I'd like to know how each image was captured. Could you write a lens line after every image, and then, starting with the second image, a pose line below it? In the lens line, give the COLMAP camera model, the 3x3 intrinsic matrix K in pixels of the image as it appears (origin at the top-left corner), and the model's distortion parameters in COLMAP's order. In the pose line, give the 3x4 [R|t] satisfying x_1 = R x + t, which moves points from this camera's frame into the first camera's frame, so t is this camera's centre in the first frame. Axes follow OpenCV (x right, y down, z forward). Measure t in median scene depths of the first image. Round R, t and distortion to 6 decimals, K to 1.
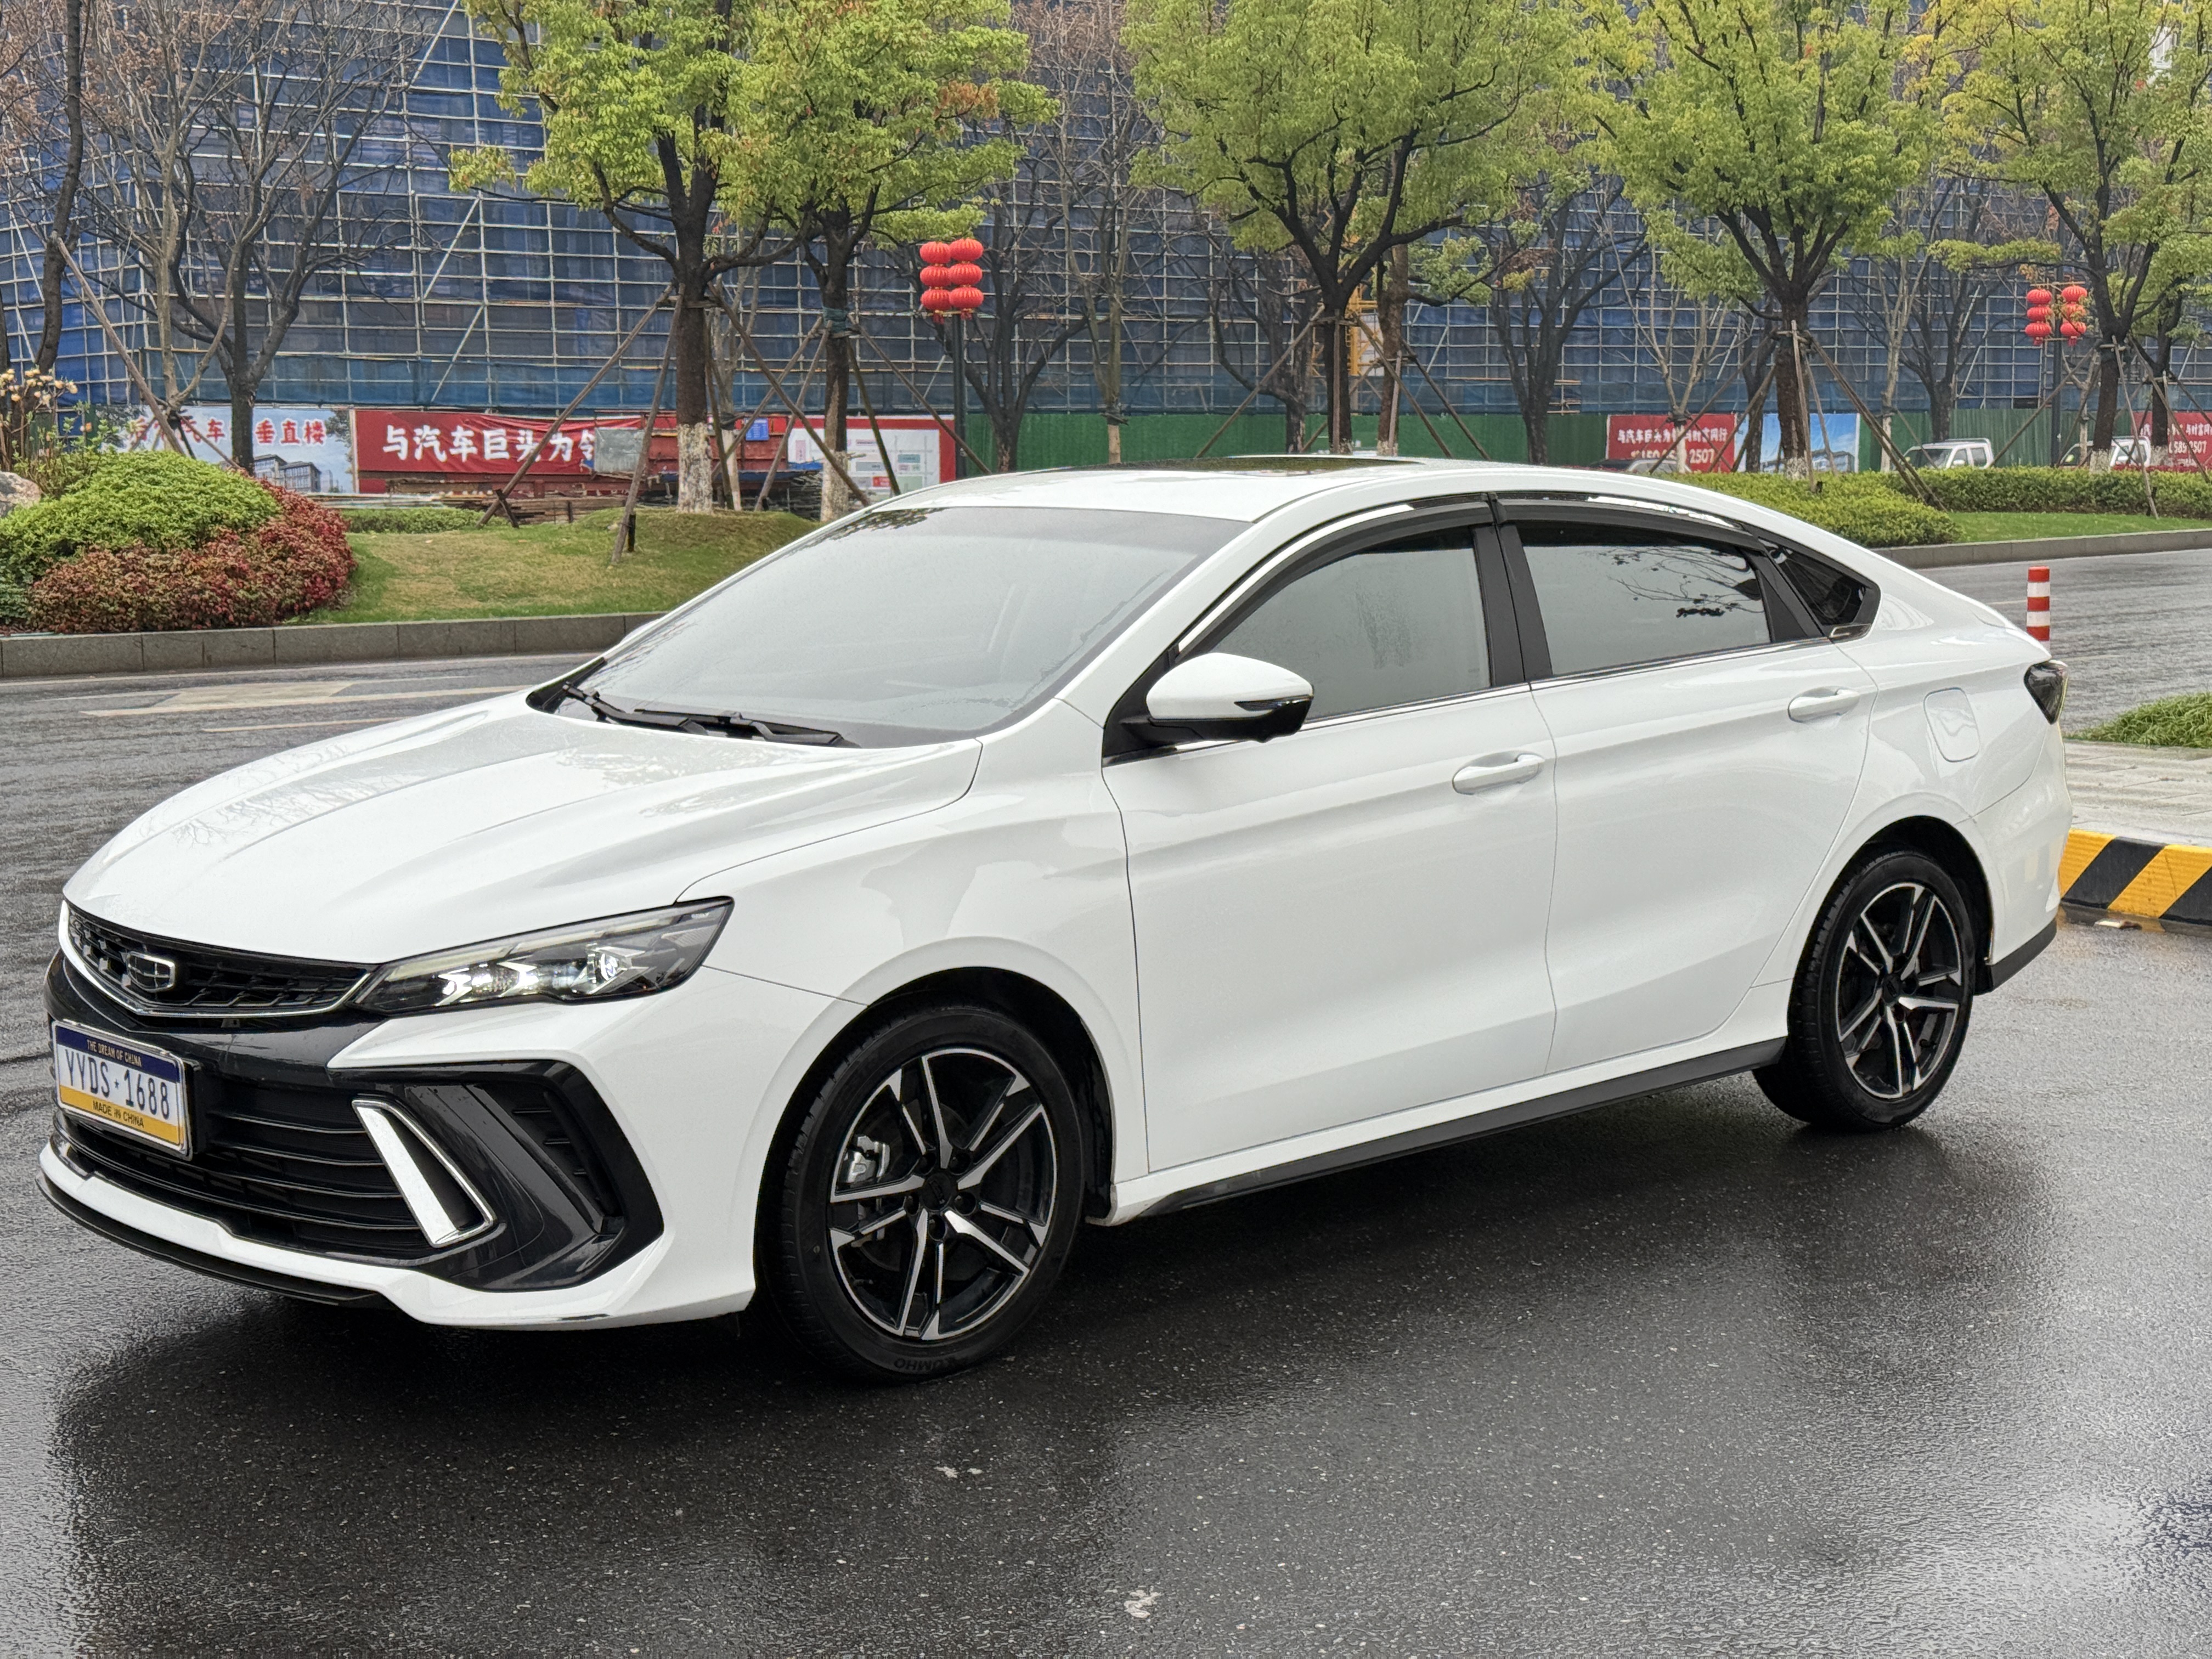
lens RADIAL K [[3071.5, 0, 1104.0], [0, 3071.5, 849.3], [0, 0, 1]] dist [0.115173, 0.000000]
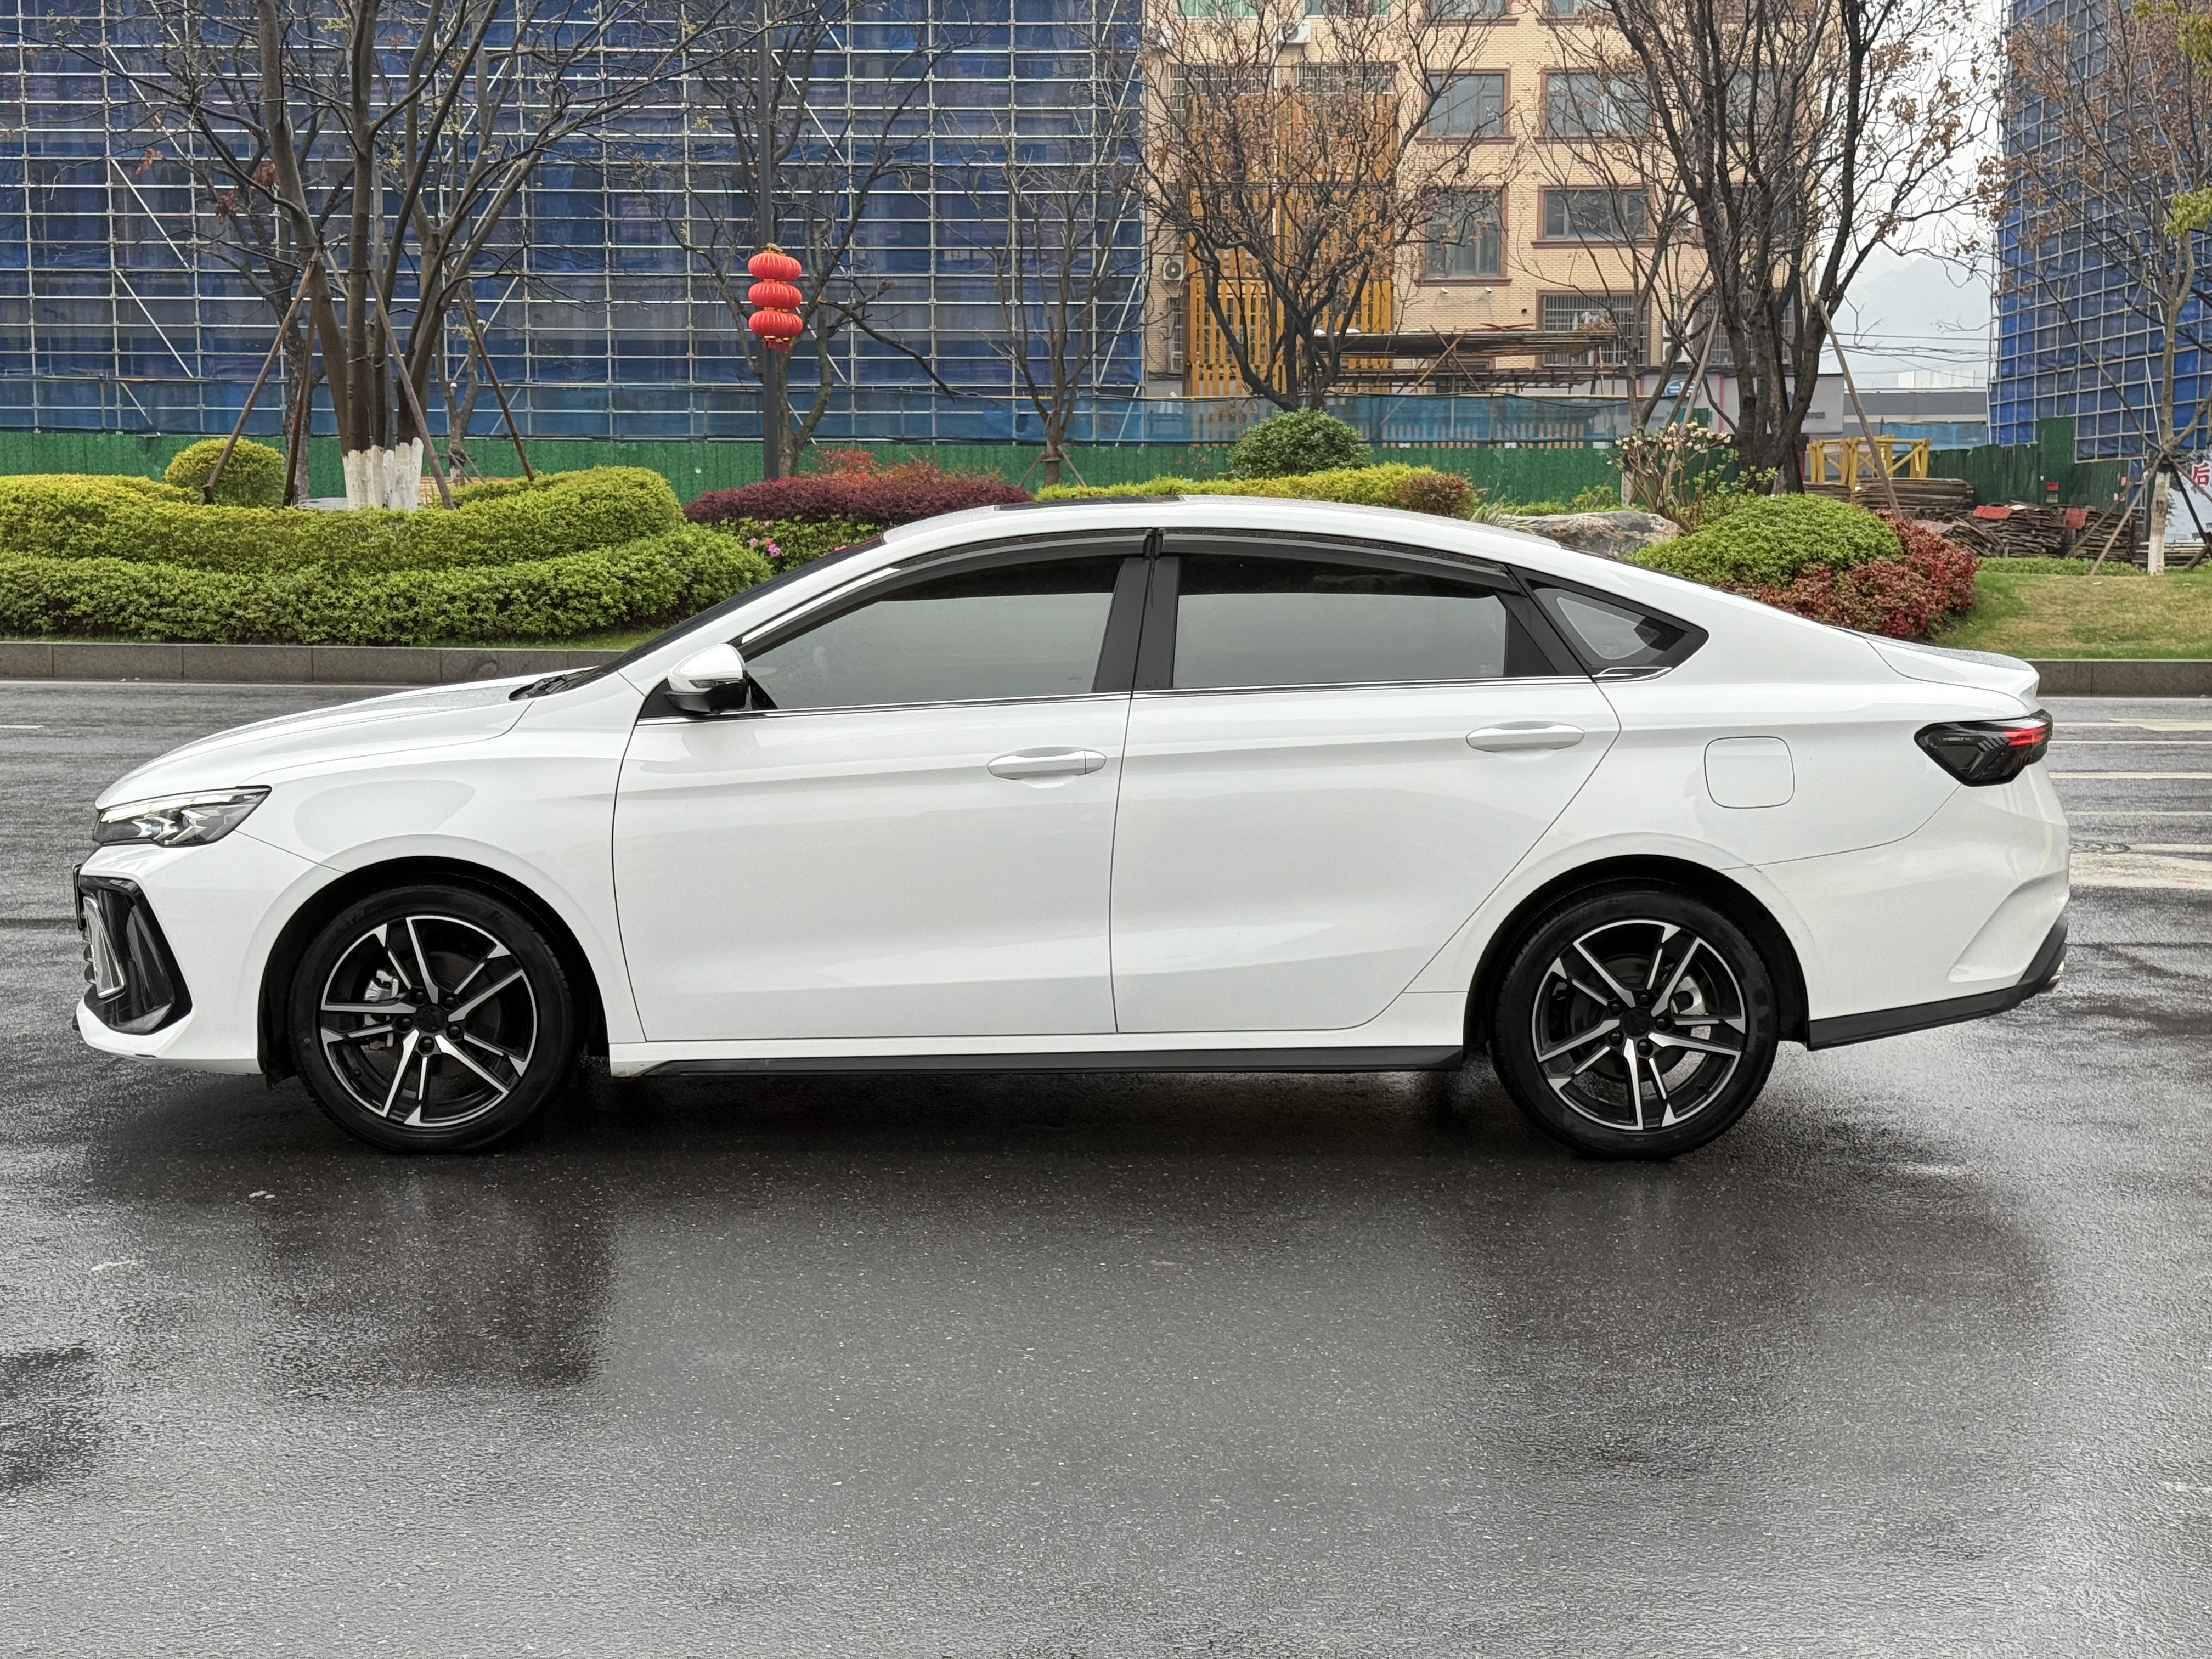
lens RADIAL K [[3071.5, 0, 1121.8], [0, 3071.5, 825.2], [0, 0, 1]] dist [0.115173, 0.000000]
pose [[0.749520, 0.082133, -0.656866, 0.893358], [-0.096625, 0.995220, 0.014186, -0.020306], [0.654892, 0.052837, 0.753874, 0.130974]]
